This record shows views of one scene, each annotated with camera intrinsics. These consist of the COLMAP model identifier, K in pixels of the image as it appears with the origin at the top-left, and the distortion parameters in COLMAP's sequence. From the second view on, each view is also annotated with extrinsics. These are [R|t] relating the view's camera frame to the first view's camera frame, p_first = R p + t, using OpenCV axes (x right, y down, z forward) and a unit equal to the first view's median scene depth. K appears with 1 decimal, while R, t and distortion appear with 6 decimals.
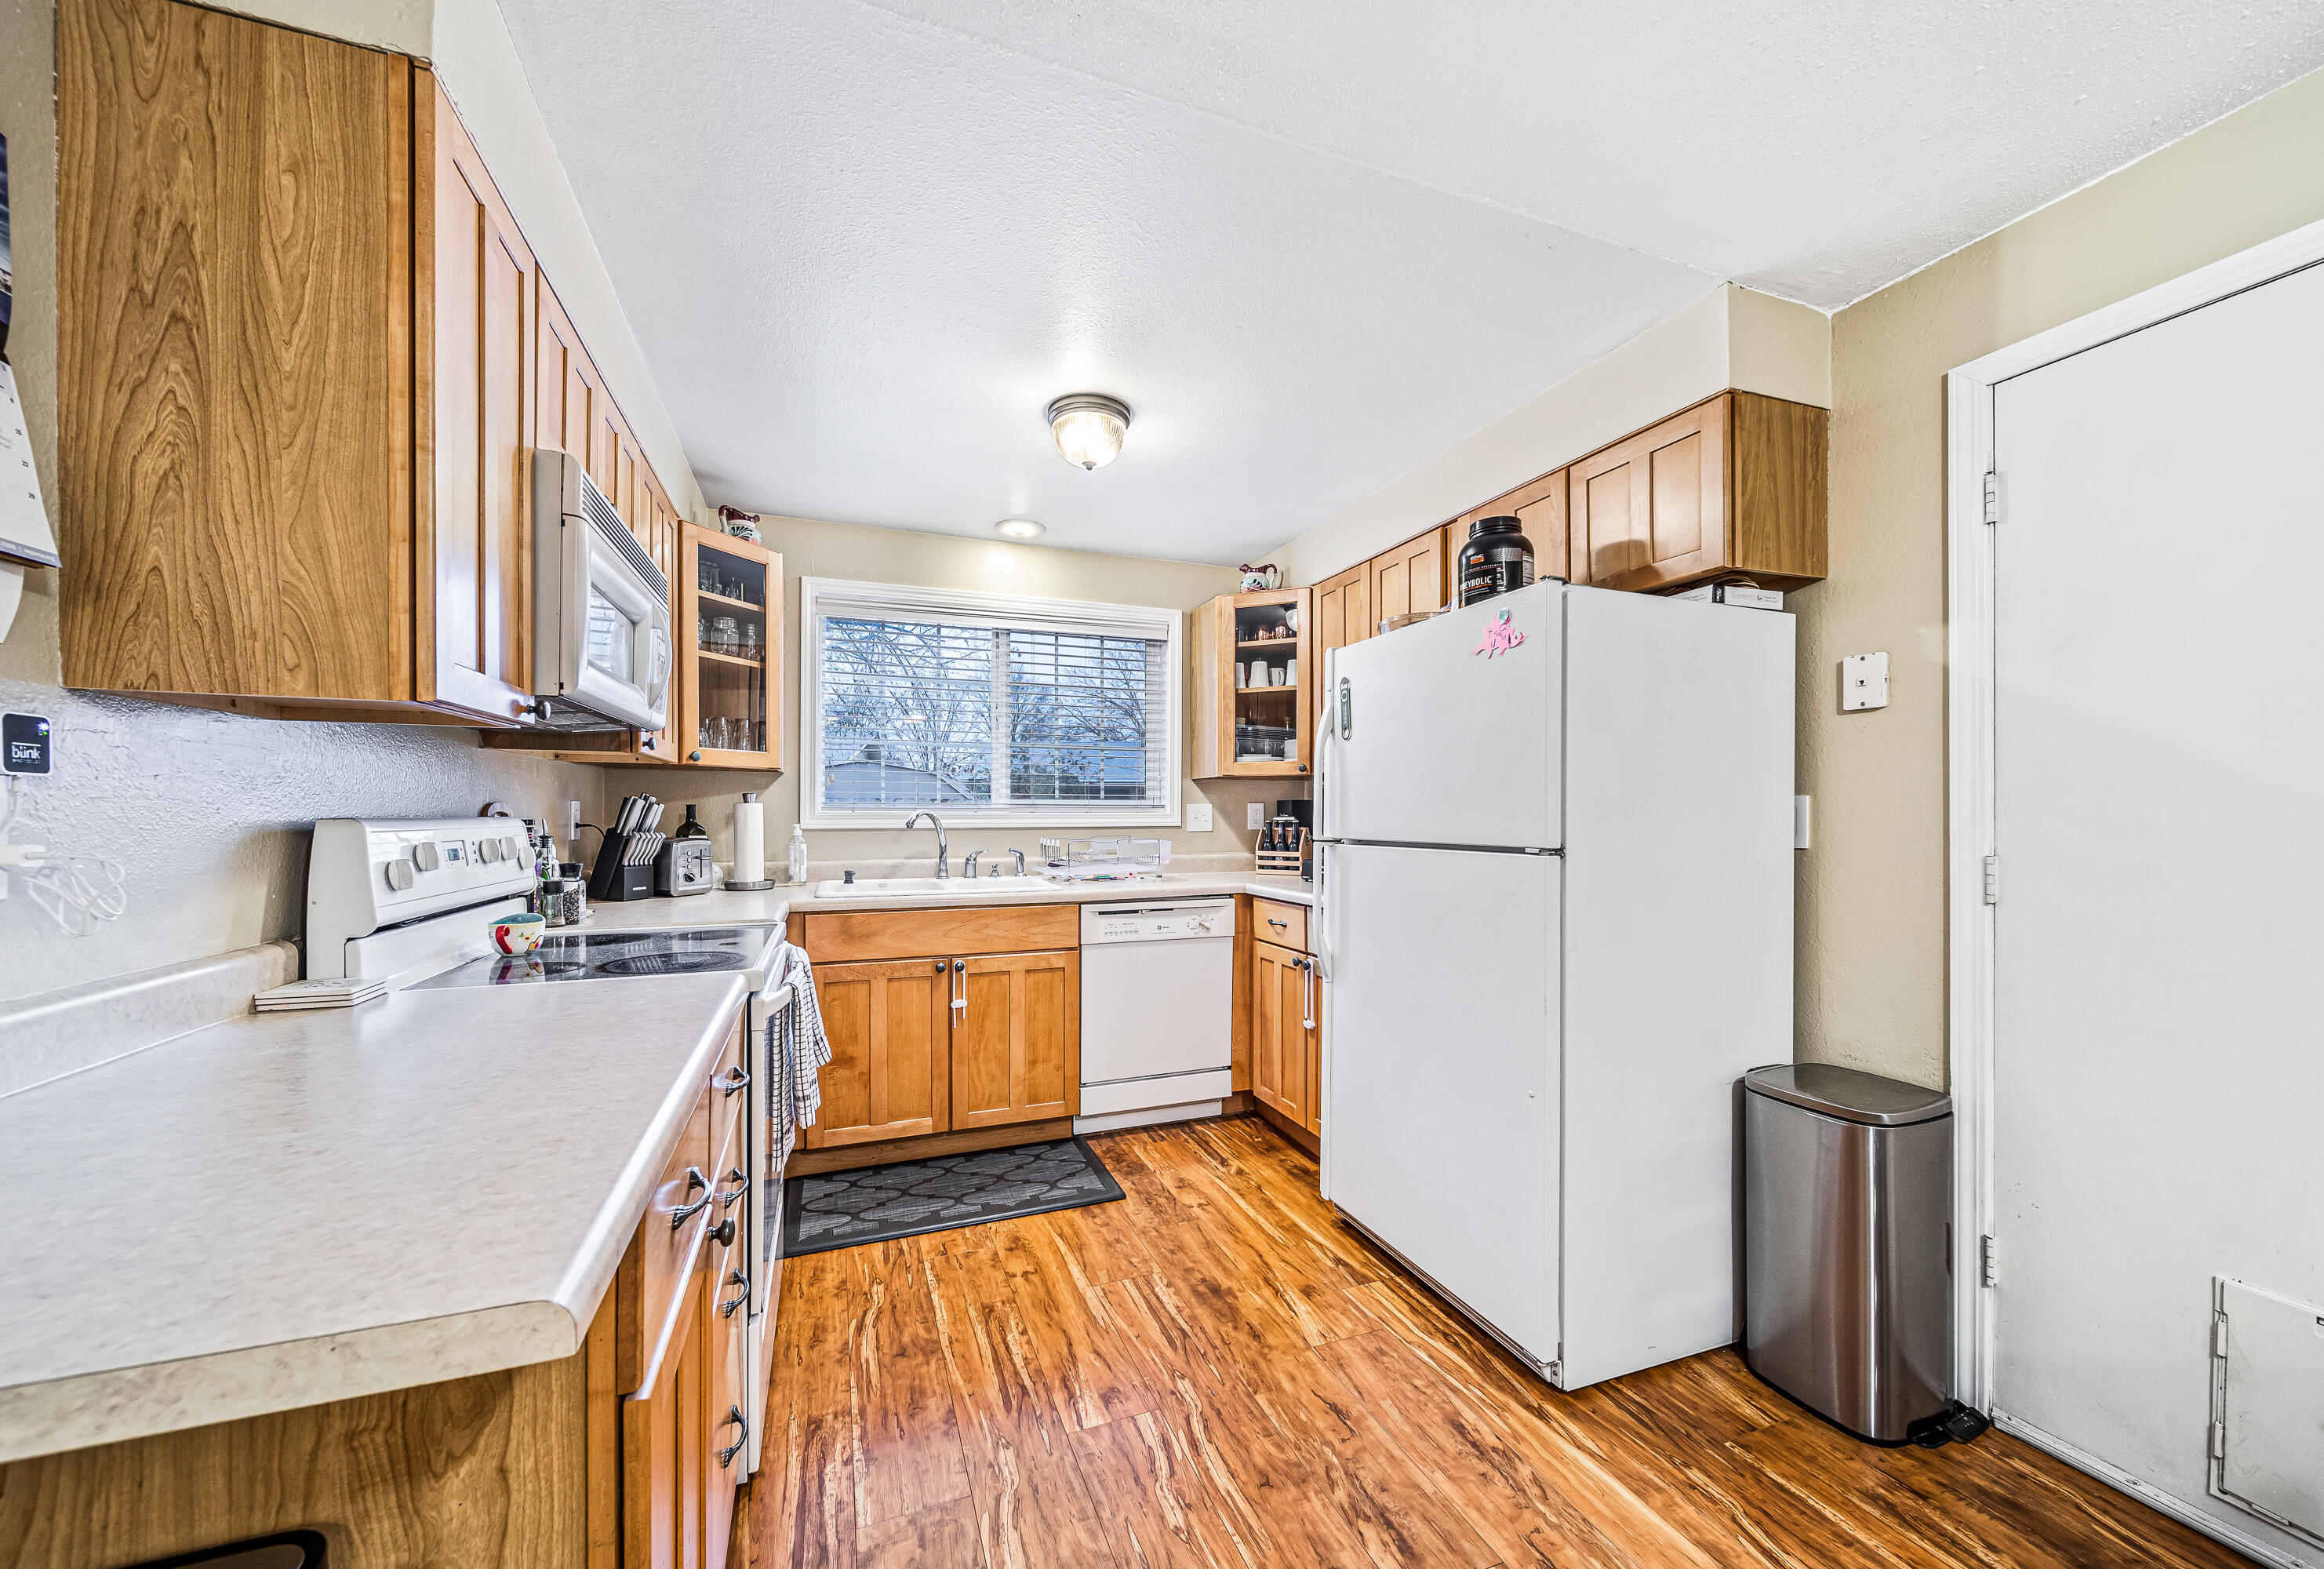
lens RADIAL K [[850.1, 0, 1149.1], [0, 850.1, 827.1], [0, 0, 1]] dist [0.001442, -0.000351]
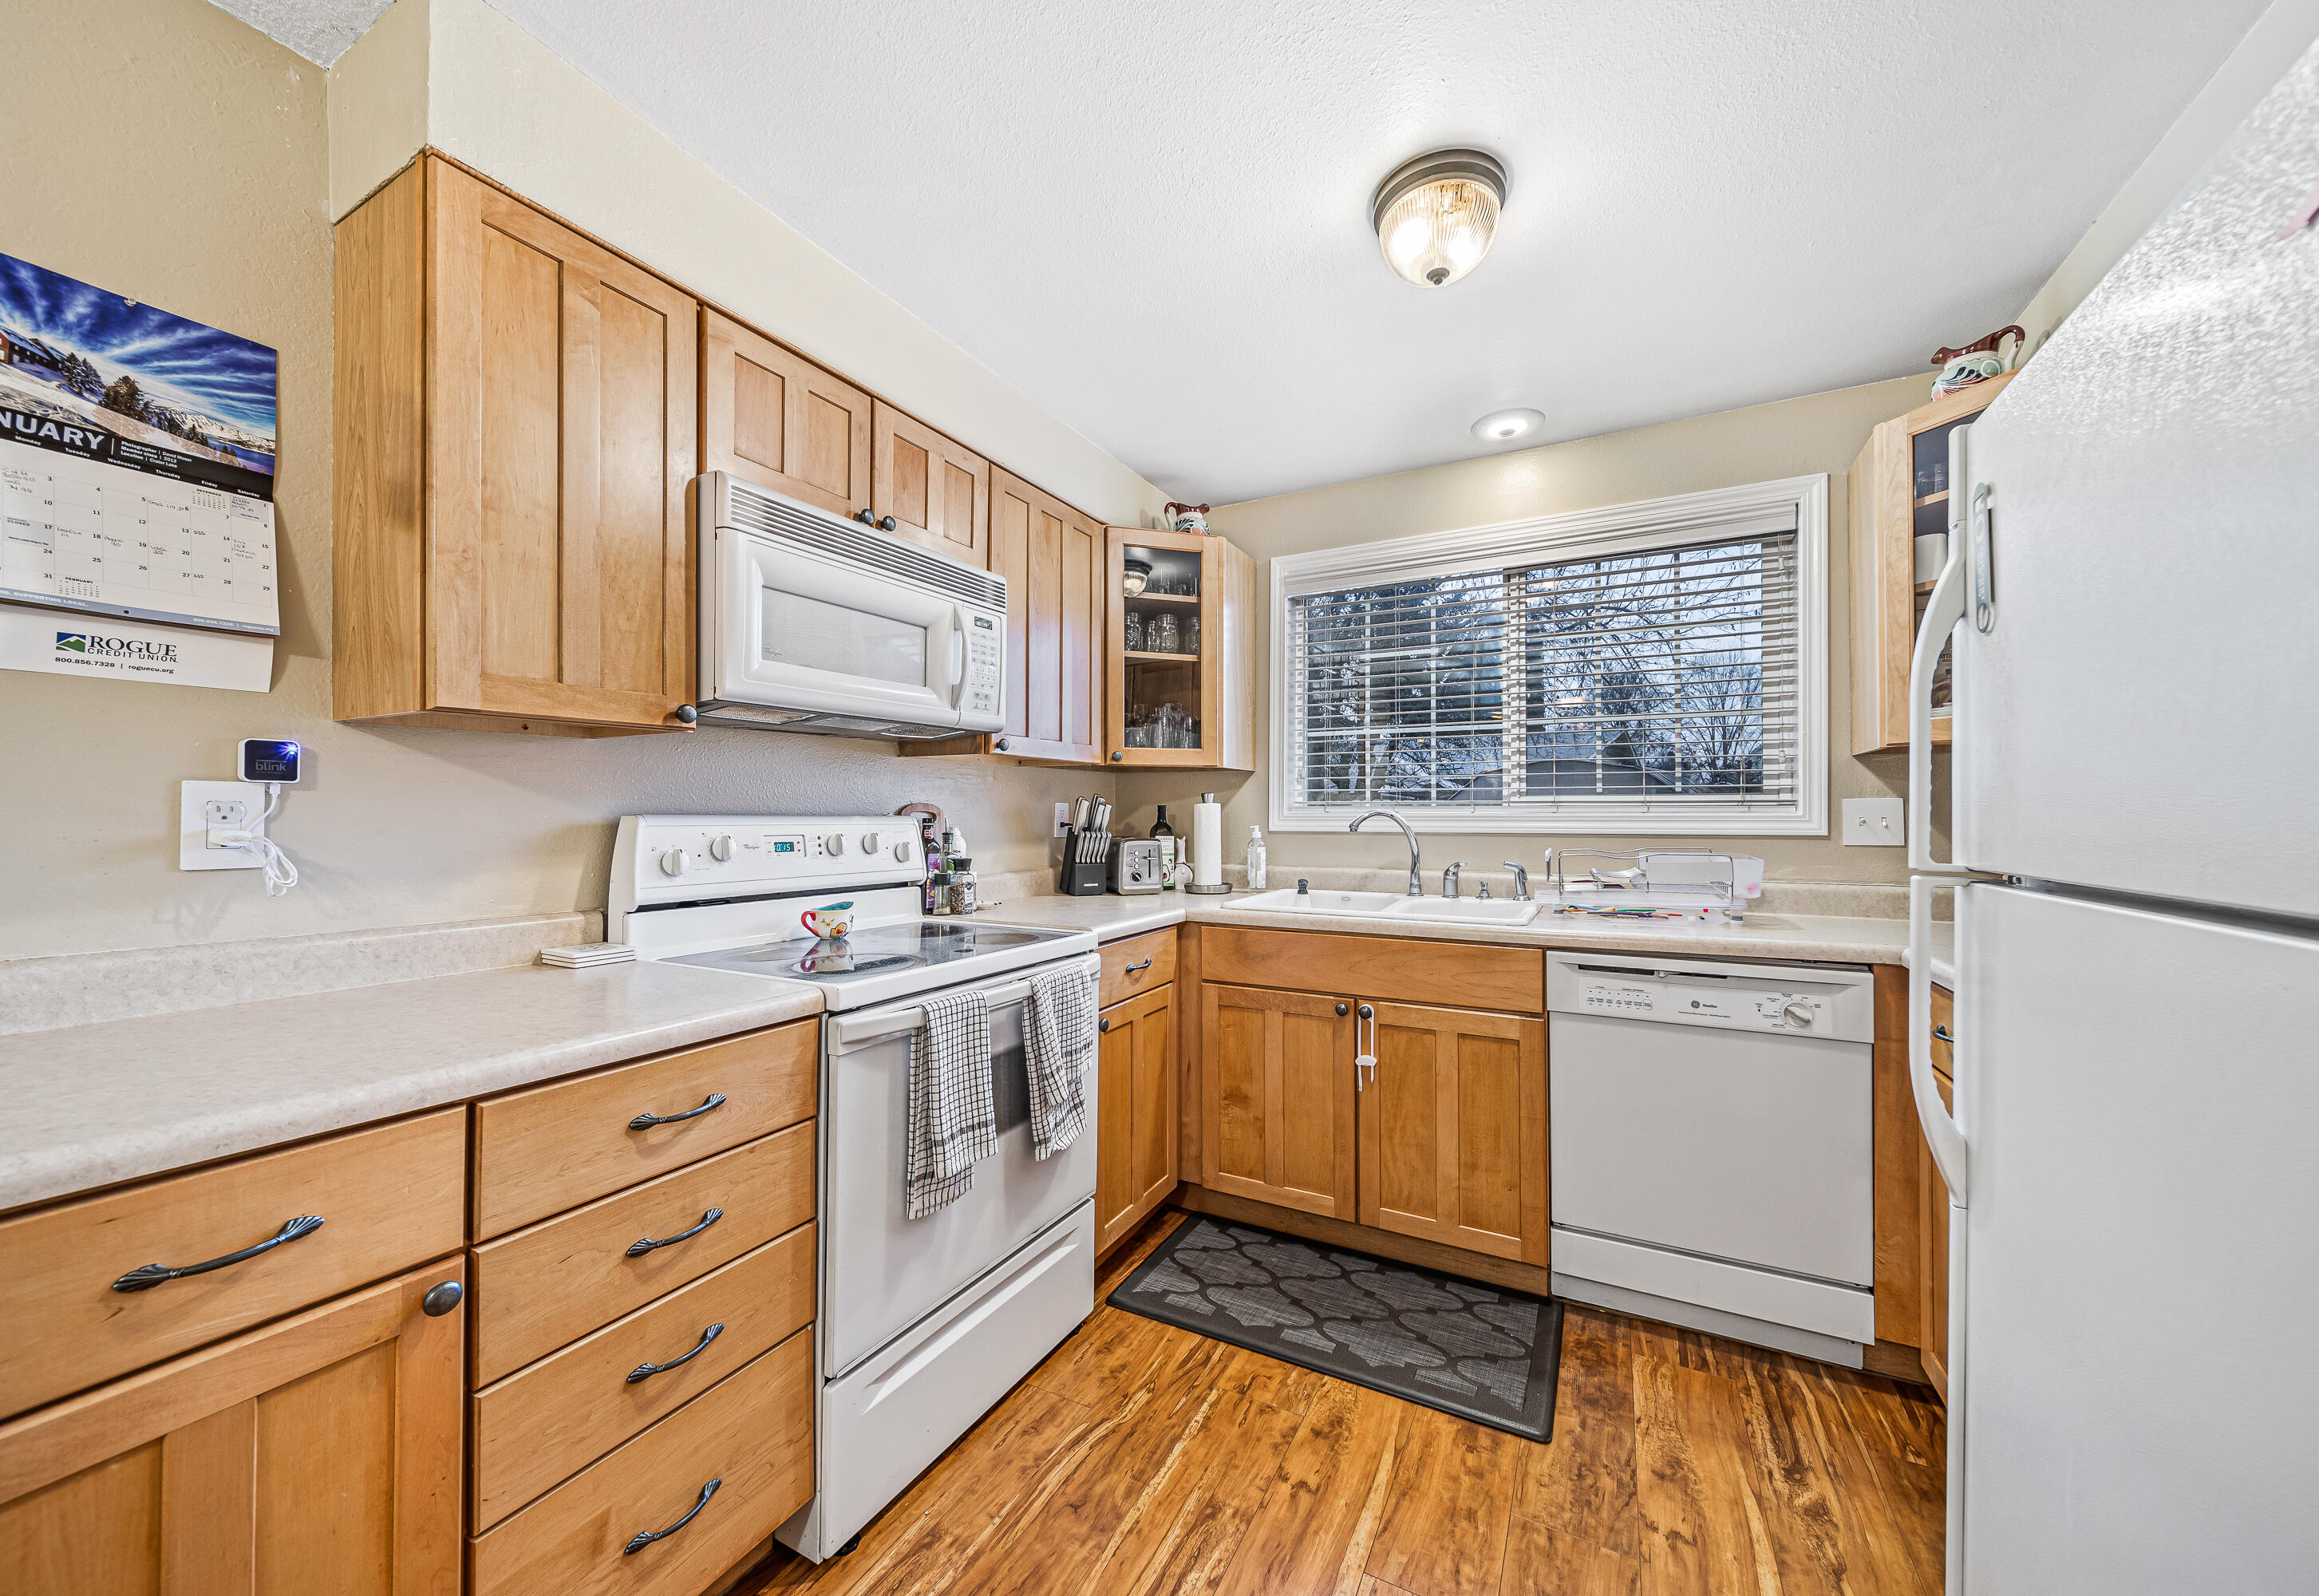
lens RADIAL K [[846.4, 0, 1155.2], [0, 846.4, 806.8], [0, 0, 1]] dist [0.007708, -0.001416]
pose [[0.665657, -0.009494, -0.746197, 0.227242], [-0.012999, 0.999620, -0.024314, -0.000731], [0.746144, 0.025884, 0.665281, 0.346896]]
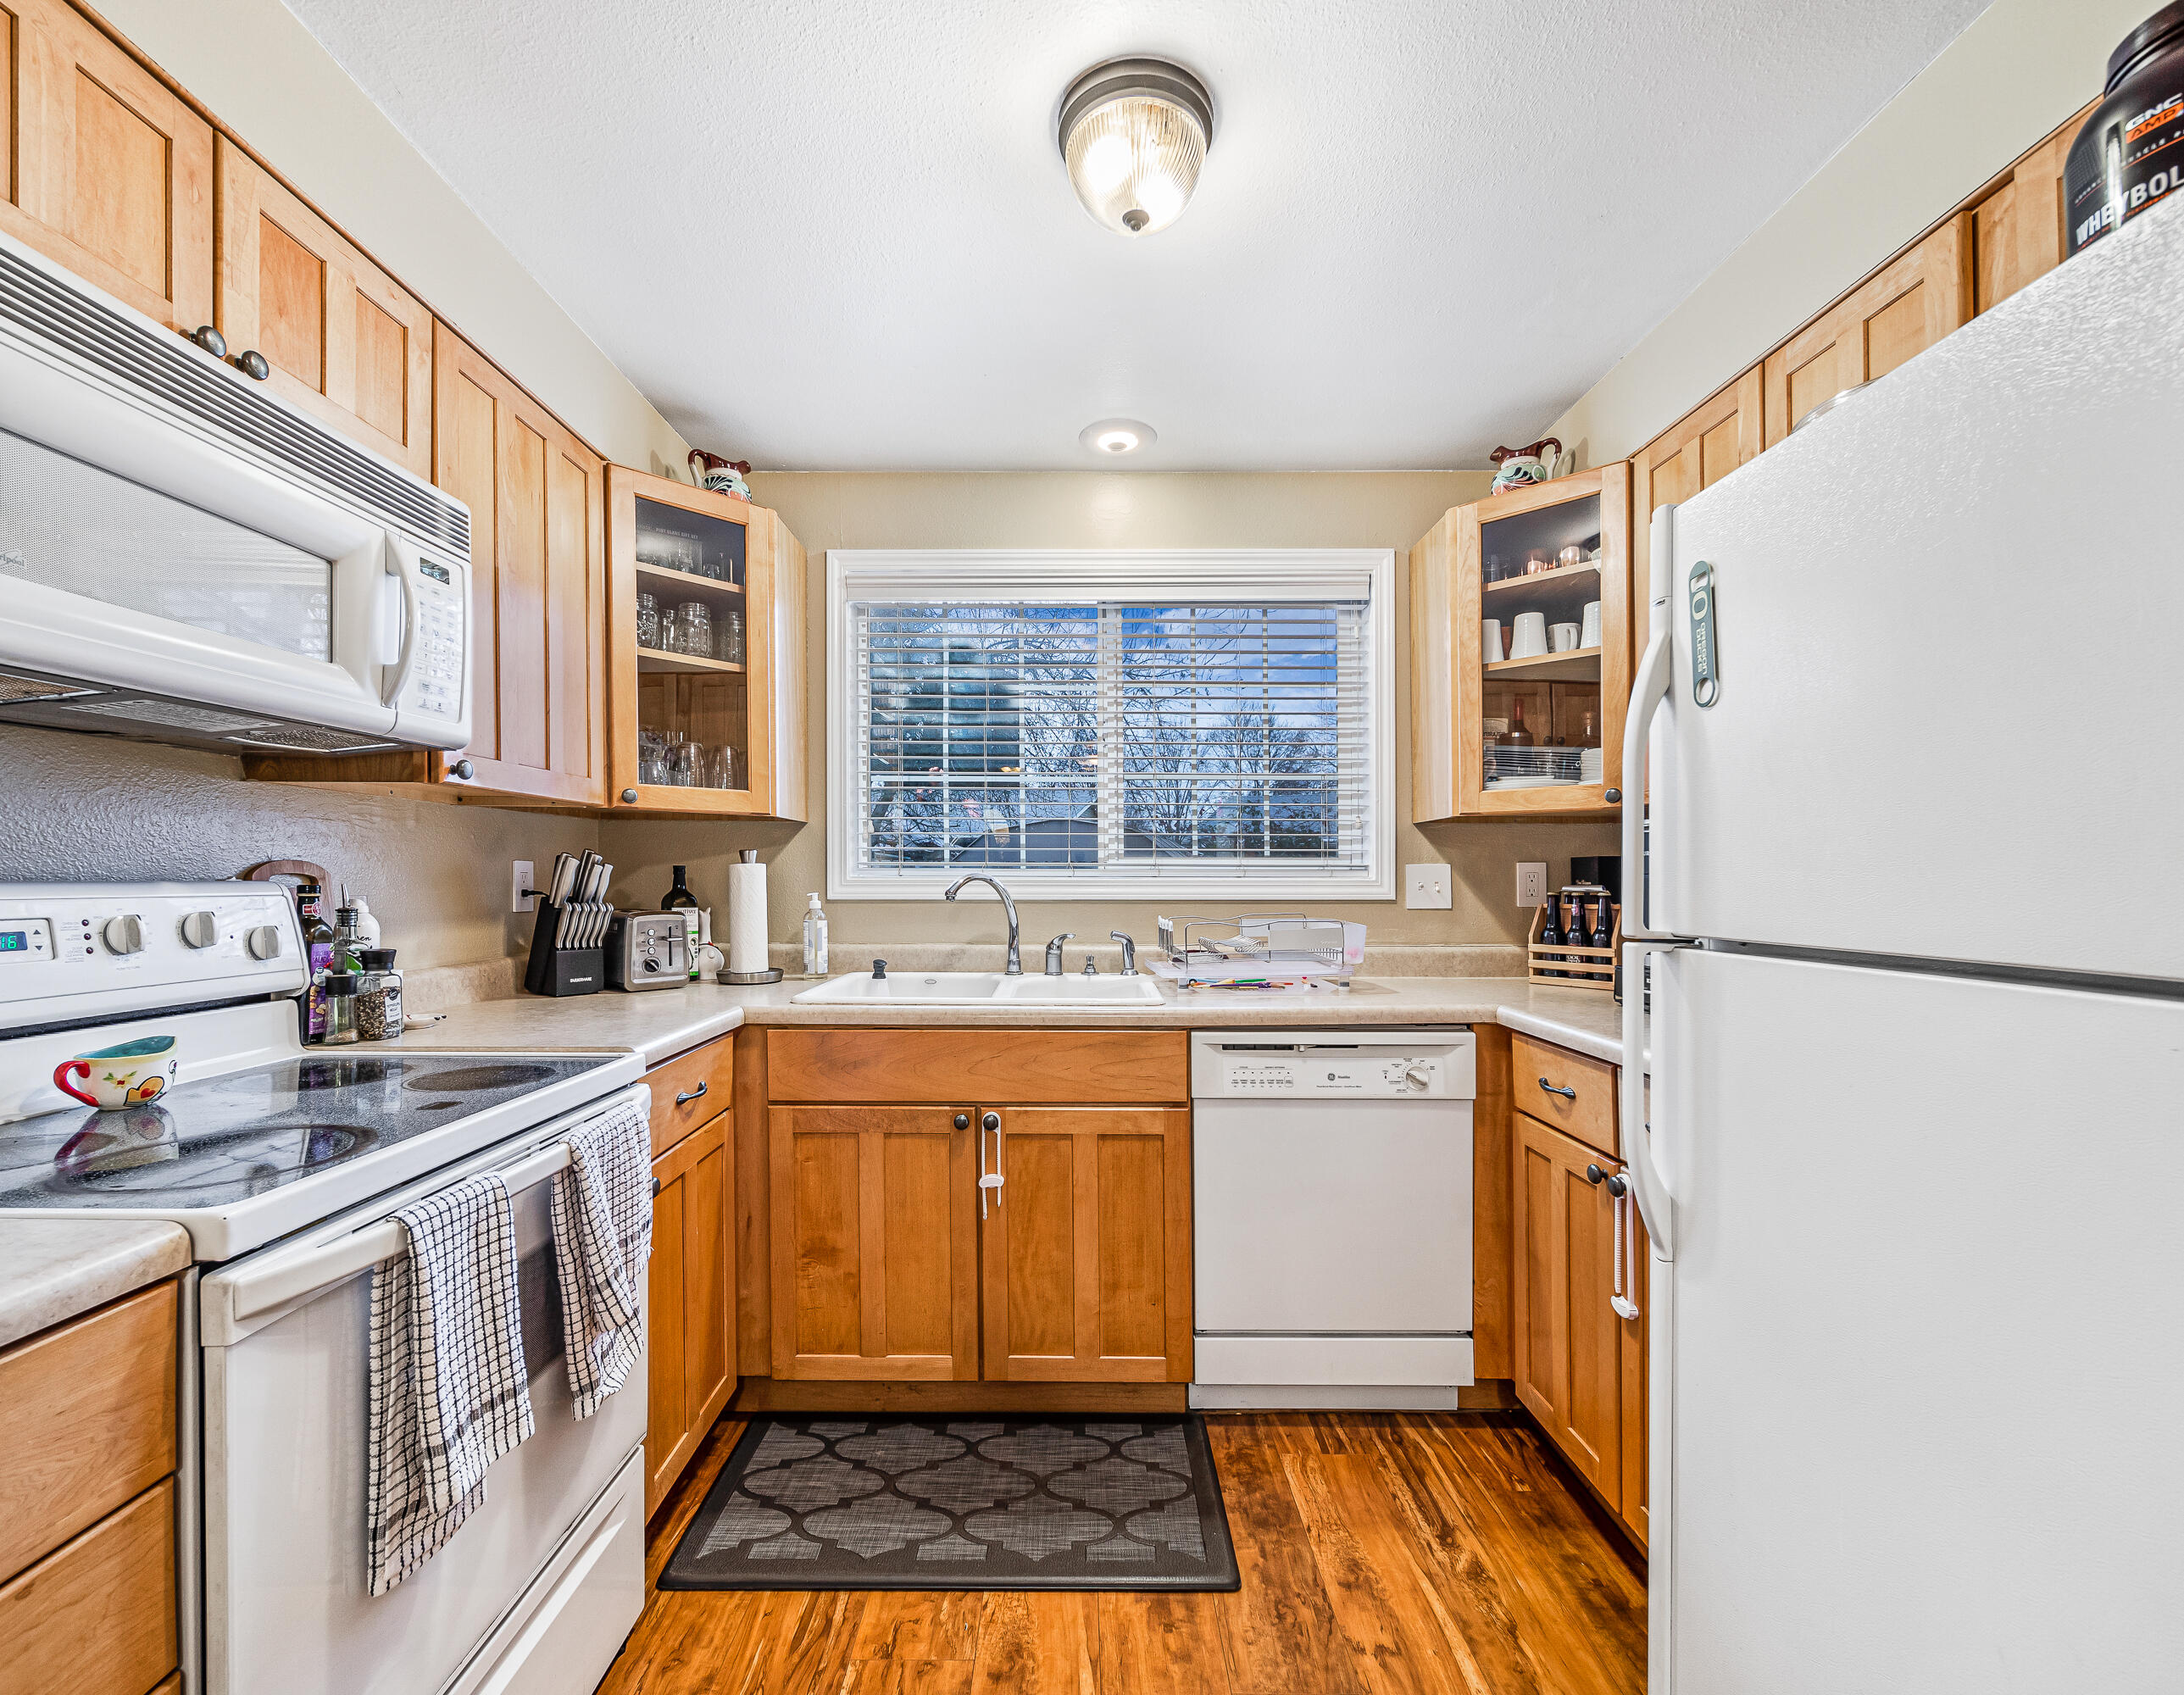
lens RADIAL K [[965.6, 0, 1064.1], [0, 965.6, 884.8], [0, 0, 1]] dist [0.007292, -0.002692]
pose [[0.937271, 0.001996, -0.348596, 0.076453], [-0.006307, 0.999917, -0.011234, -0.003406], [0.348545, 0.012728, 0.937206, 0.352080]]
